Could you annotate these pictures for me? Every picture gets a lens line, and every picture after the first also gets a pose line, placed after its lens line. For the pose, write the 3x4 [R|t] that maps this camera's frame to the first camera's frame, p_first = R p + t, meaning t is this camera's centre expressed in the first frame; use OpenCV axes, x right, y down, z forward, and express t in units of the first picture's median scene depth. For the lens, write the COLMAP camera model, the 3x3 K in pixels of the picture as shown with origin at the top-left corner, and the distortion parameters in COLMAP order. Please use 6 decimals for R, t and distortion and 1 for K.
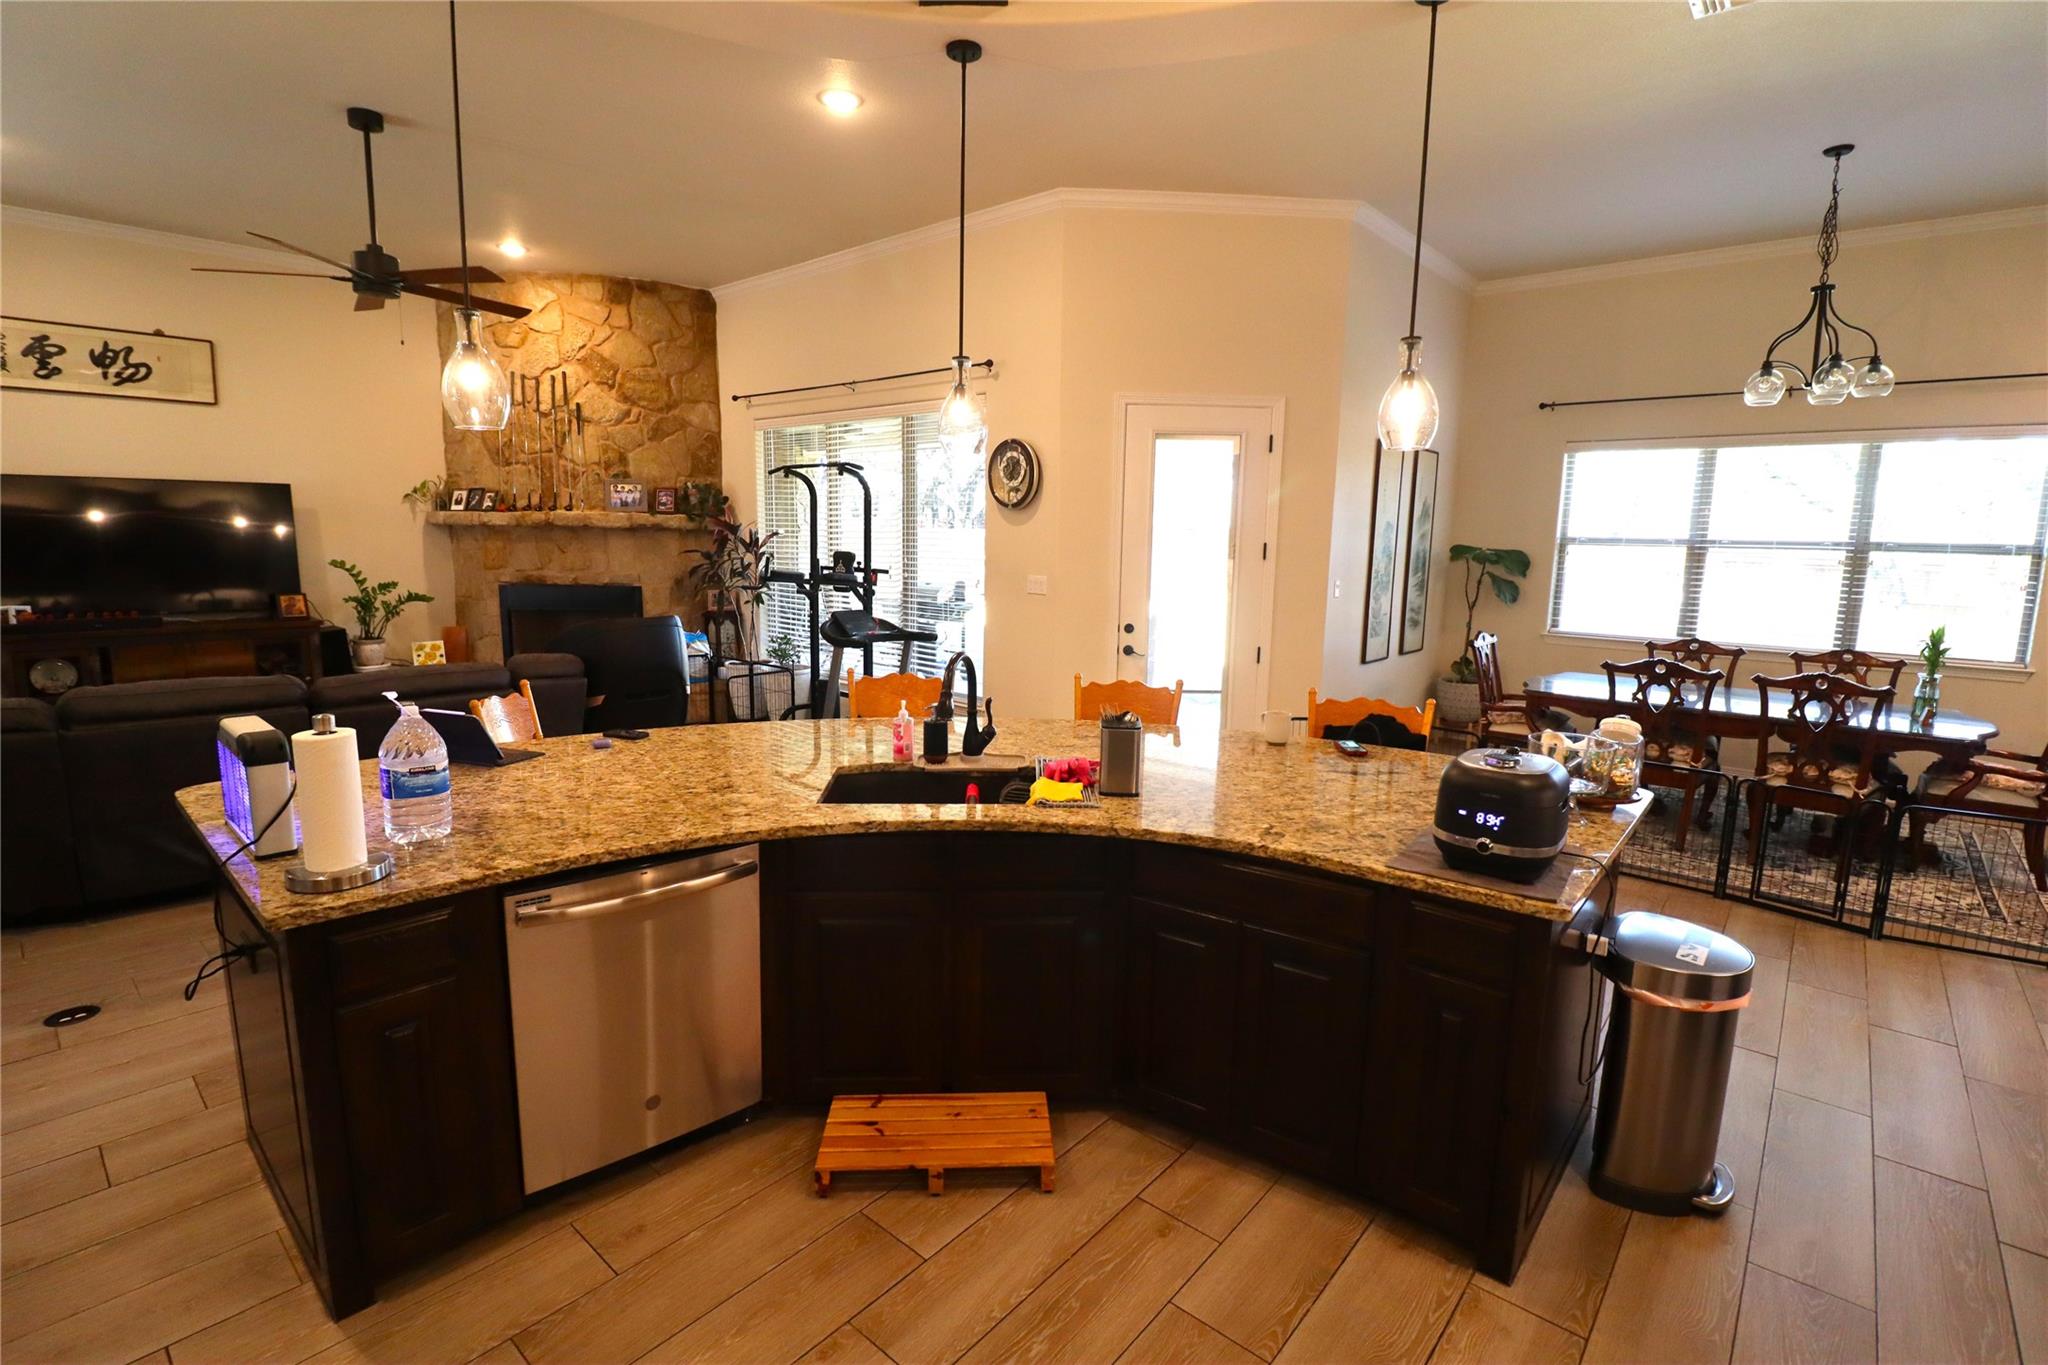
lens RADIAL K [[950.9, 0, 1024.9], [0, 950.9, 682.6], [0, 0, 1]] dist [-0.004588, -0.002891]
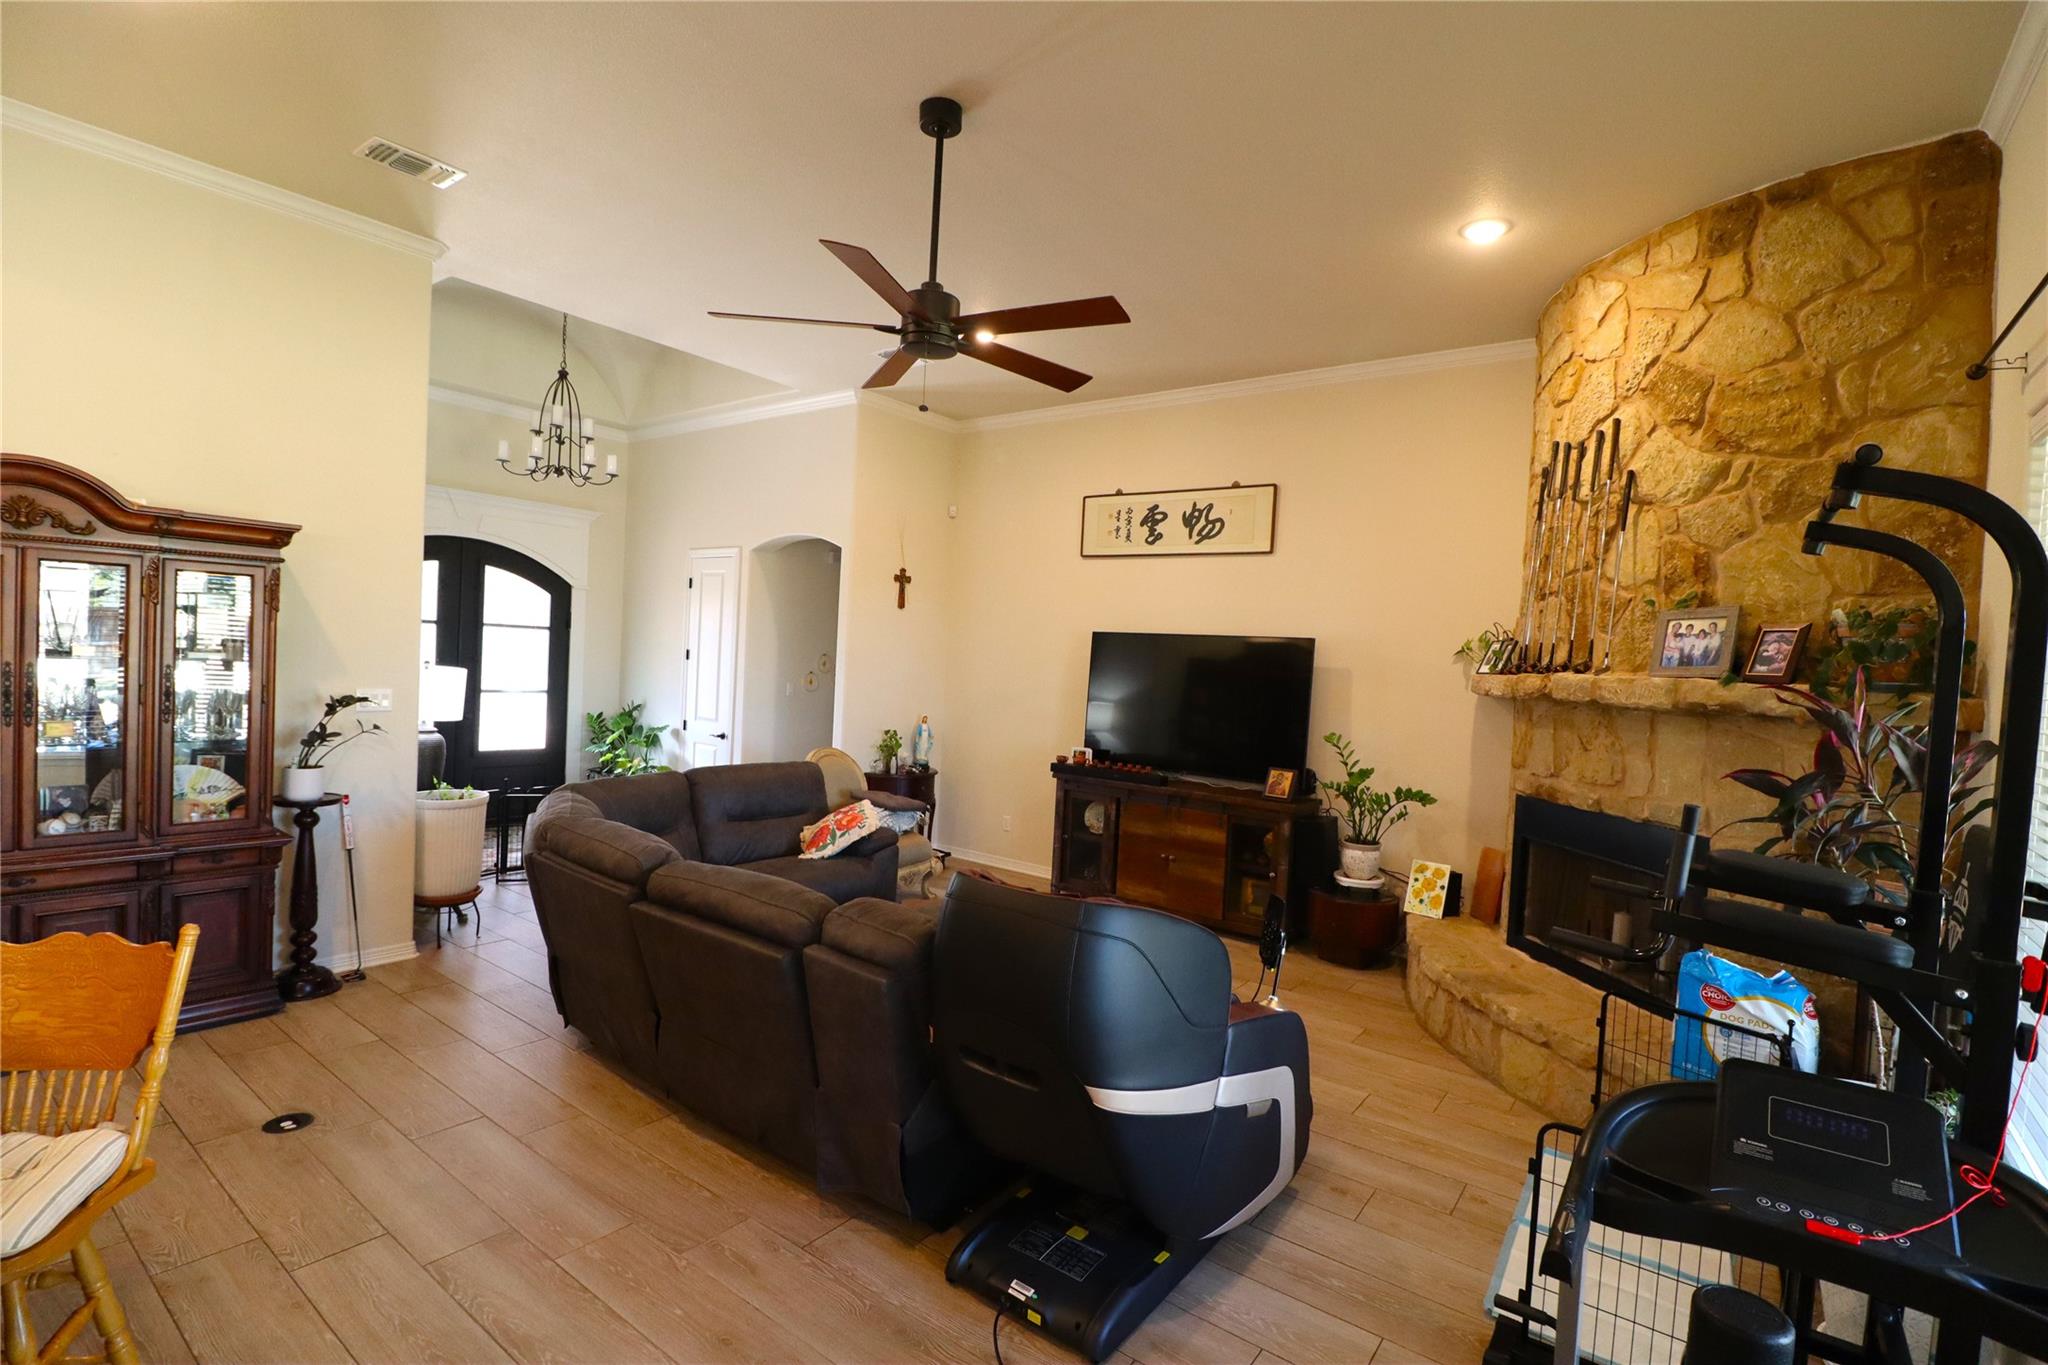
lens RADIAL K [[950.9, 0, 1026.8], [0, 950.9, 686.9], [0, 0, 1]] dist [-0.004588, -0.002891]
pose [[0.095098, 0.014243, -0.995366, 0.019384], [-0.209773, 0.977731, -0.006051, -0.104746], [0.973114, 0.209377, 0.095968, 0.647244]]
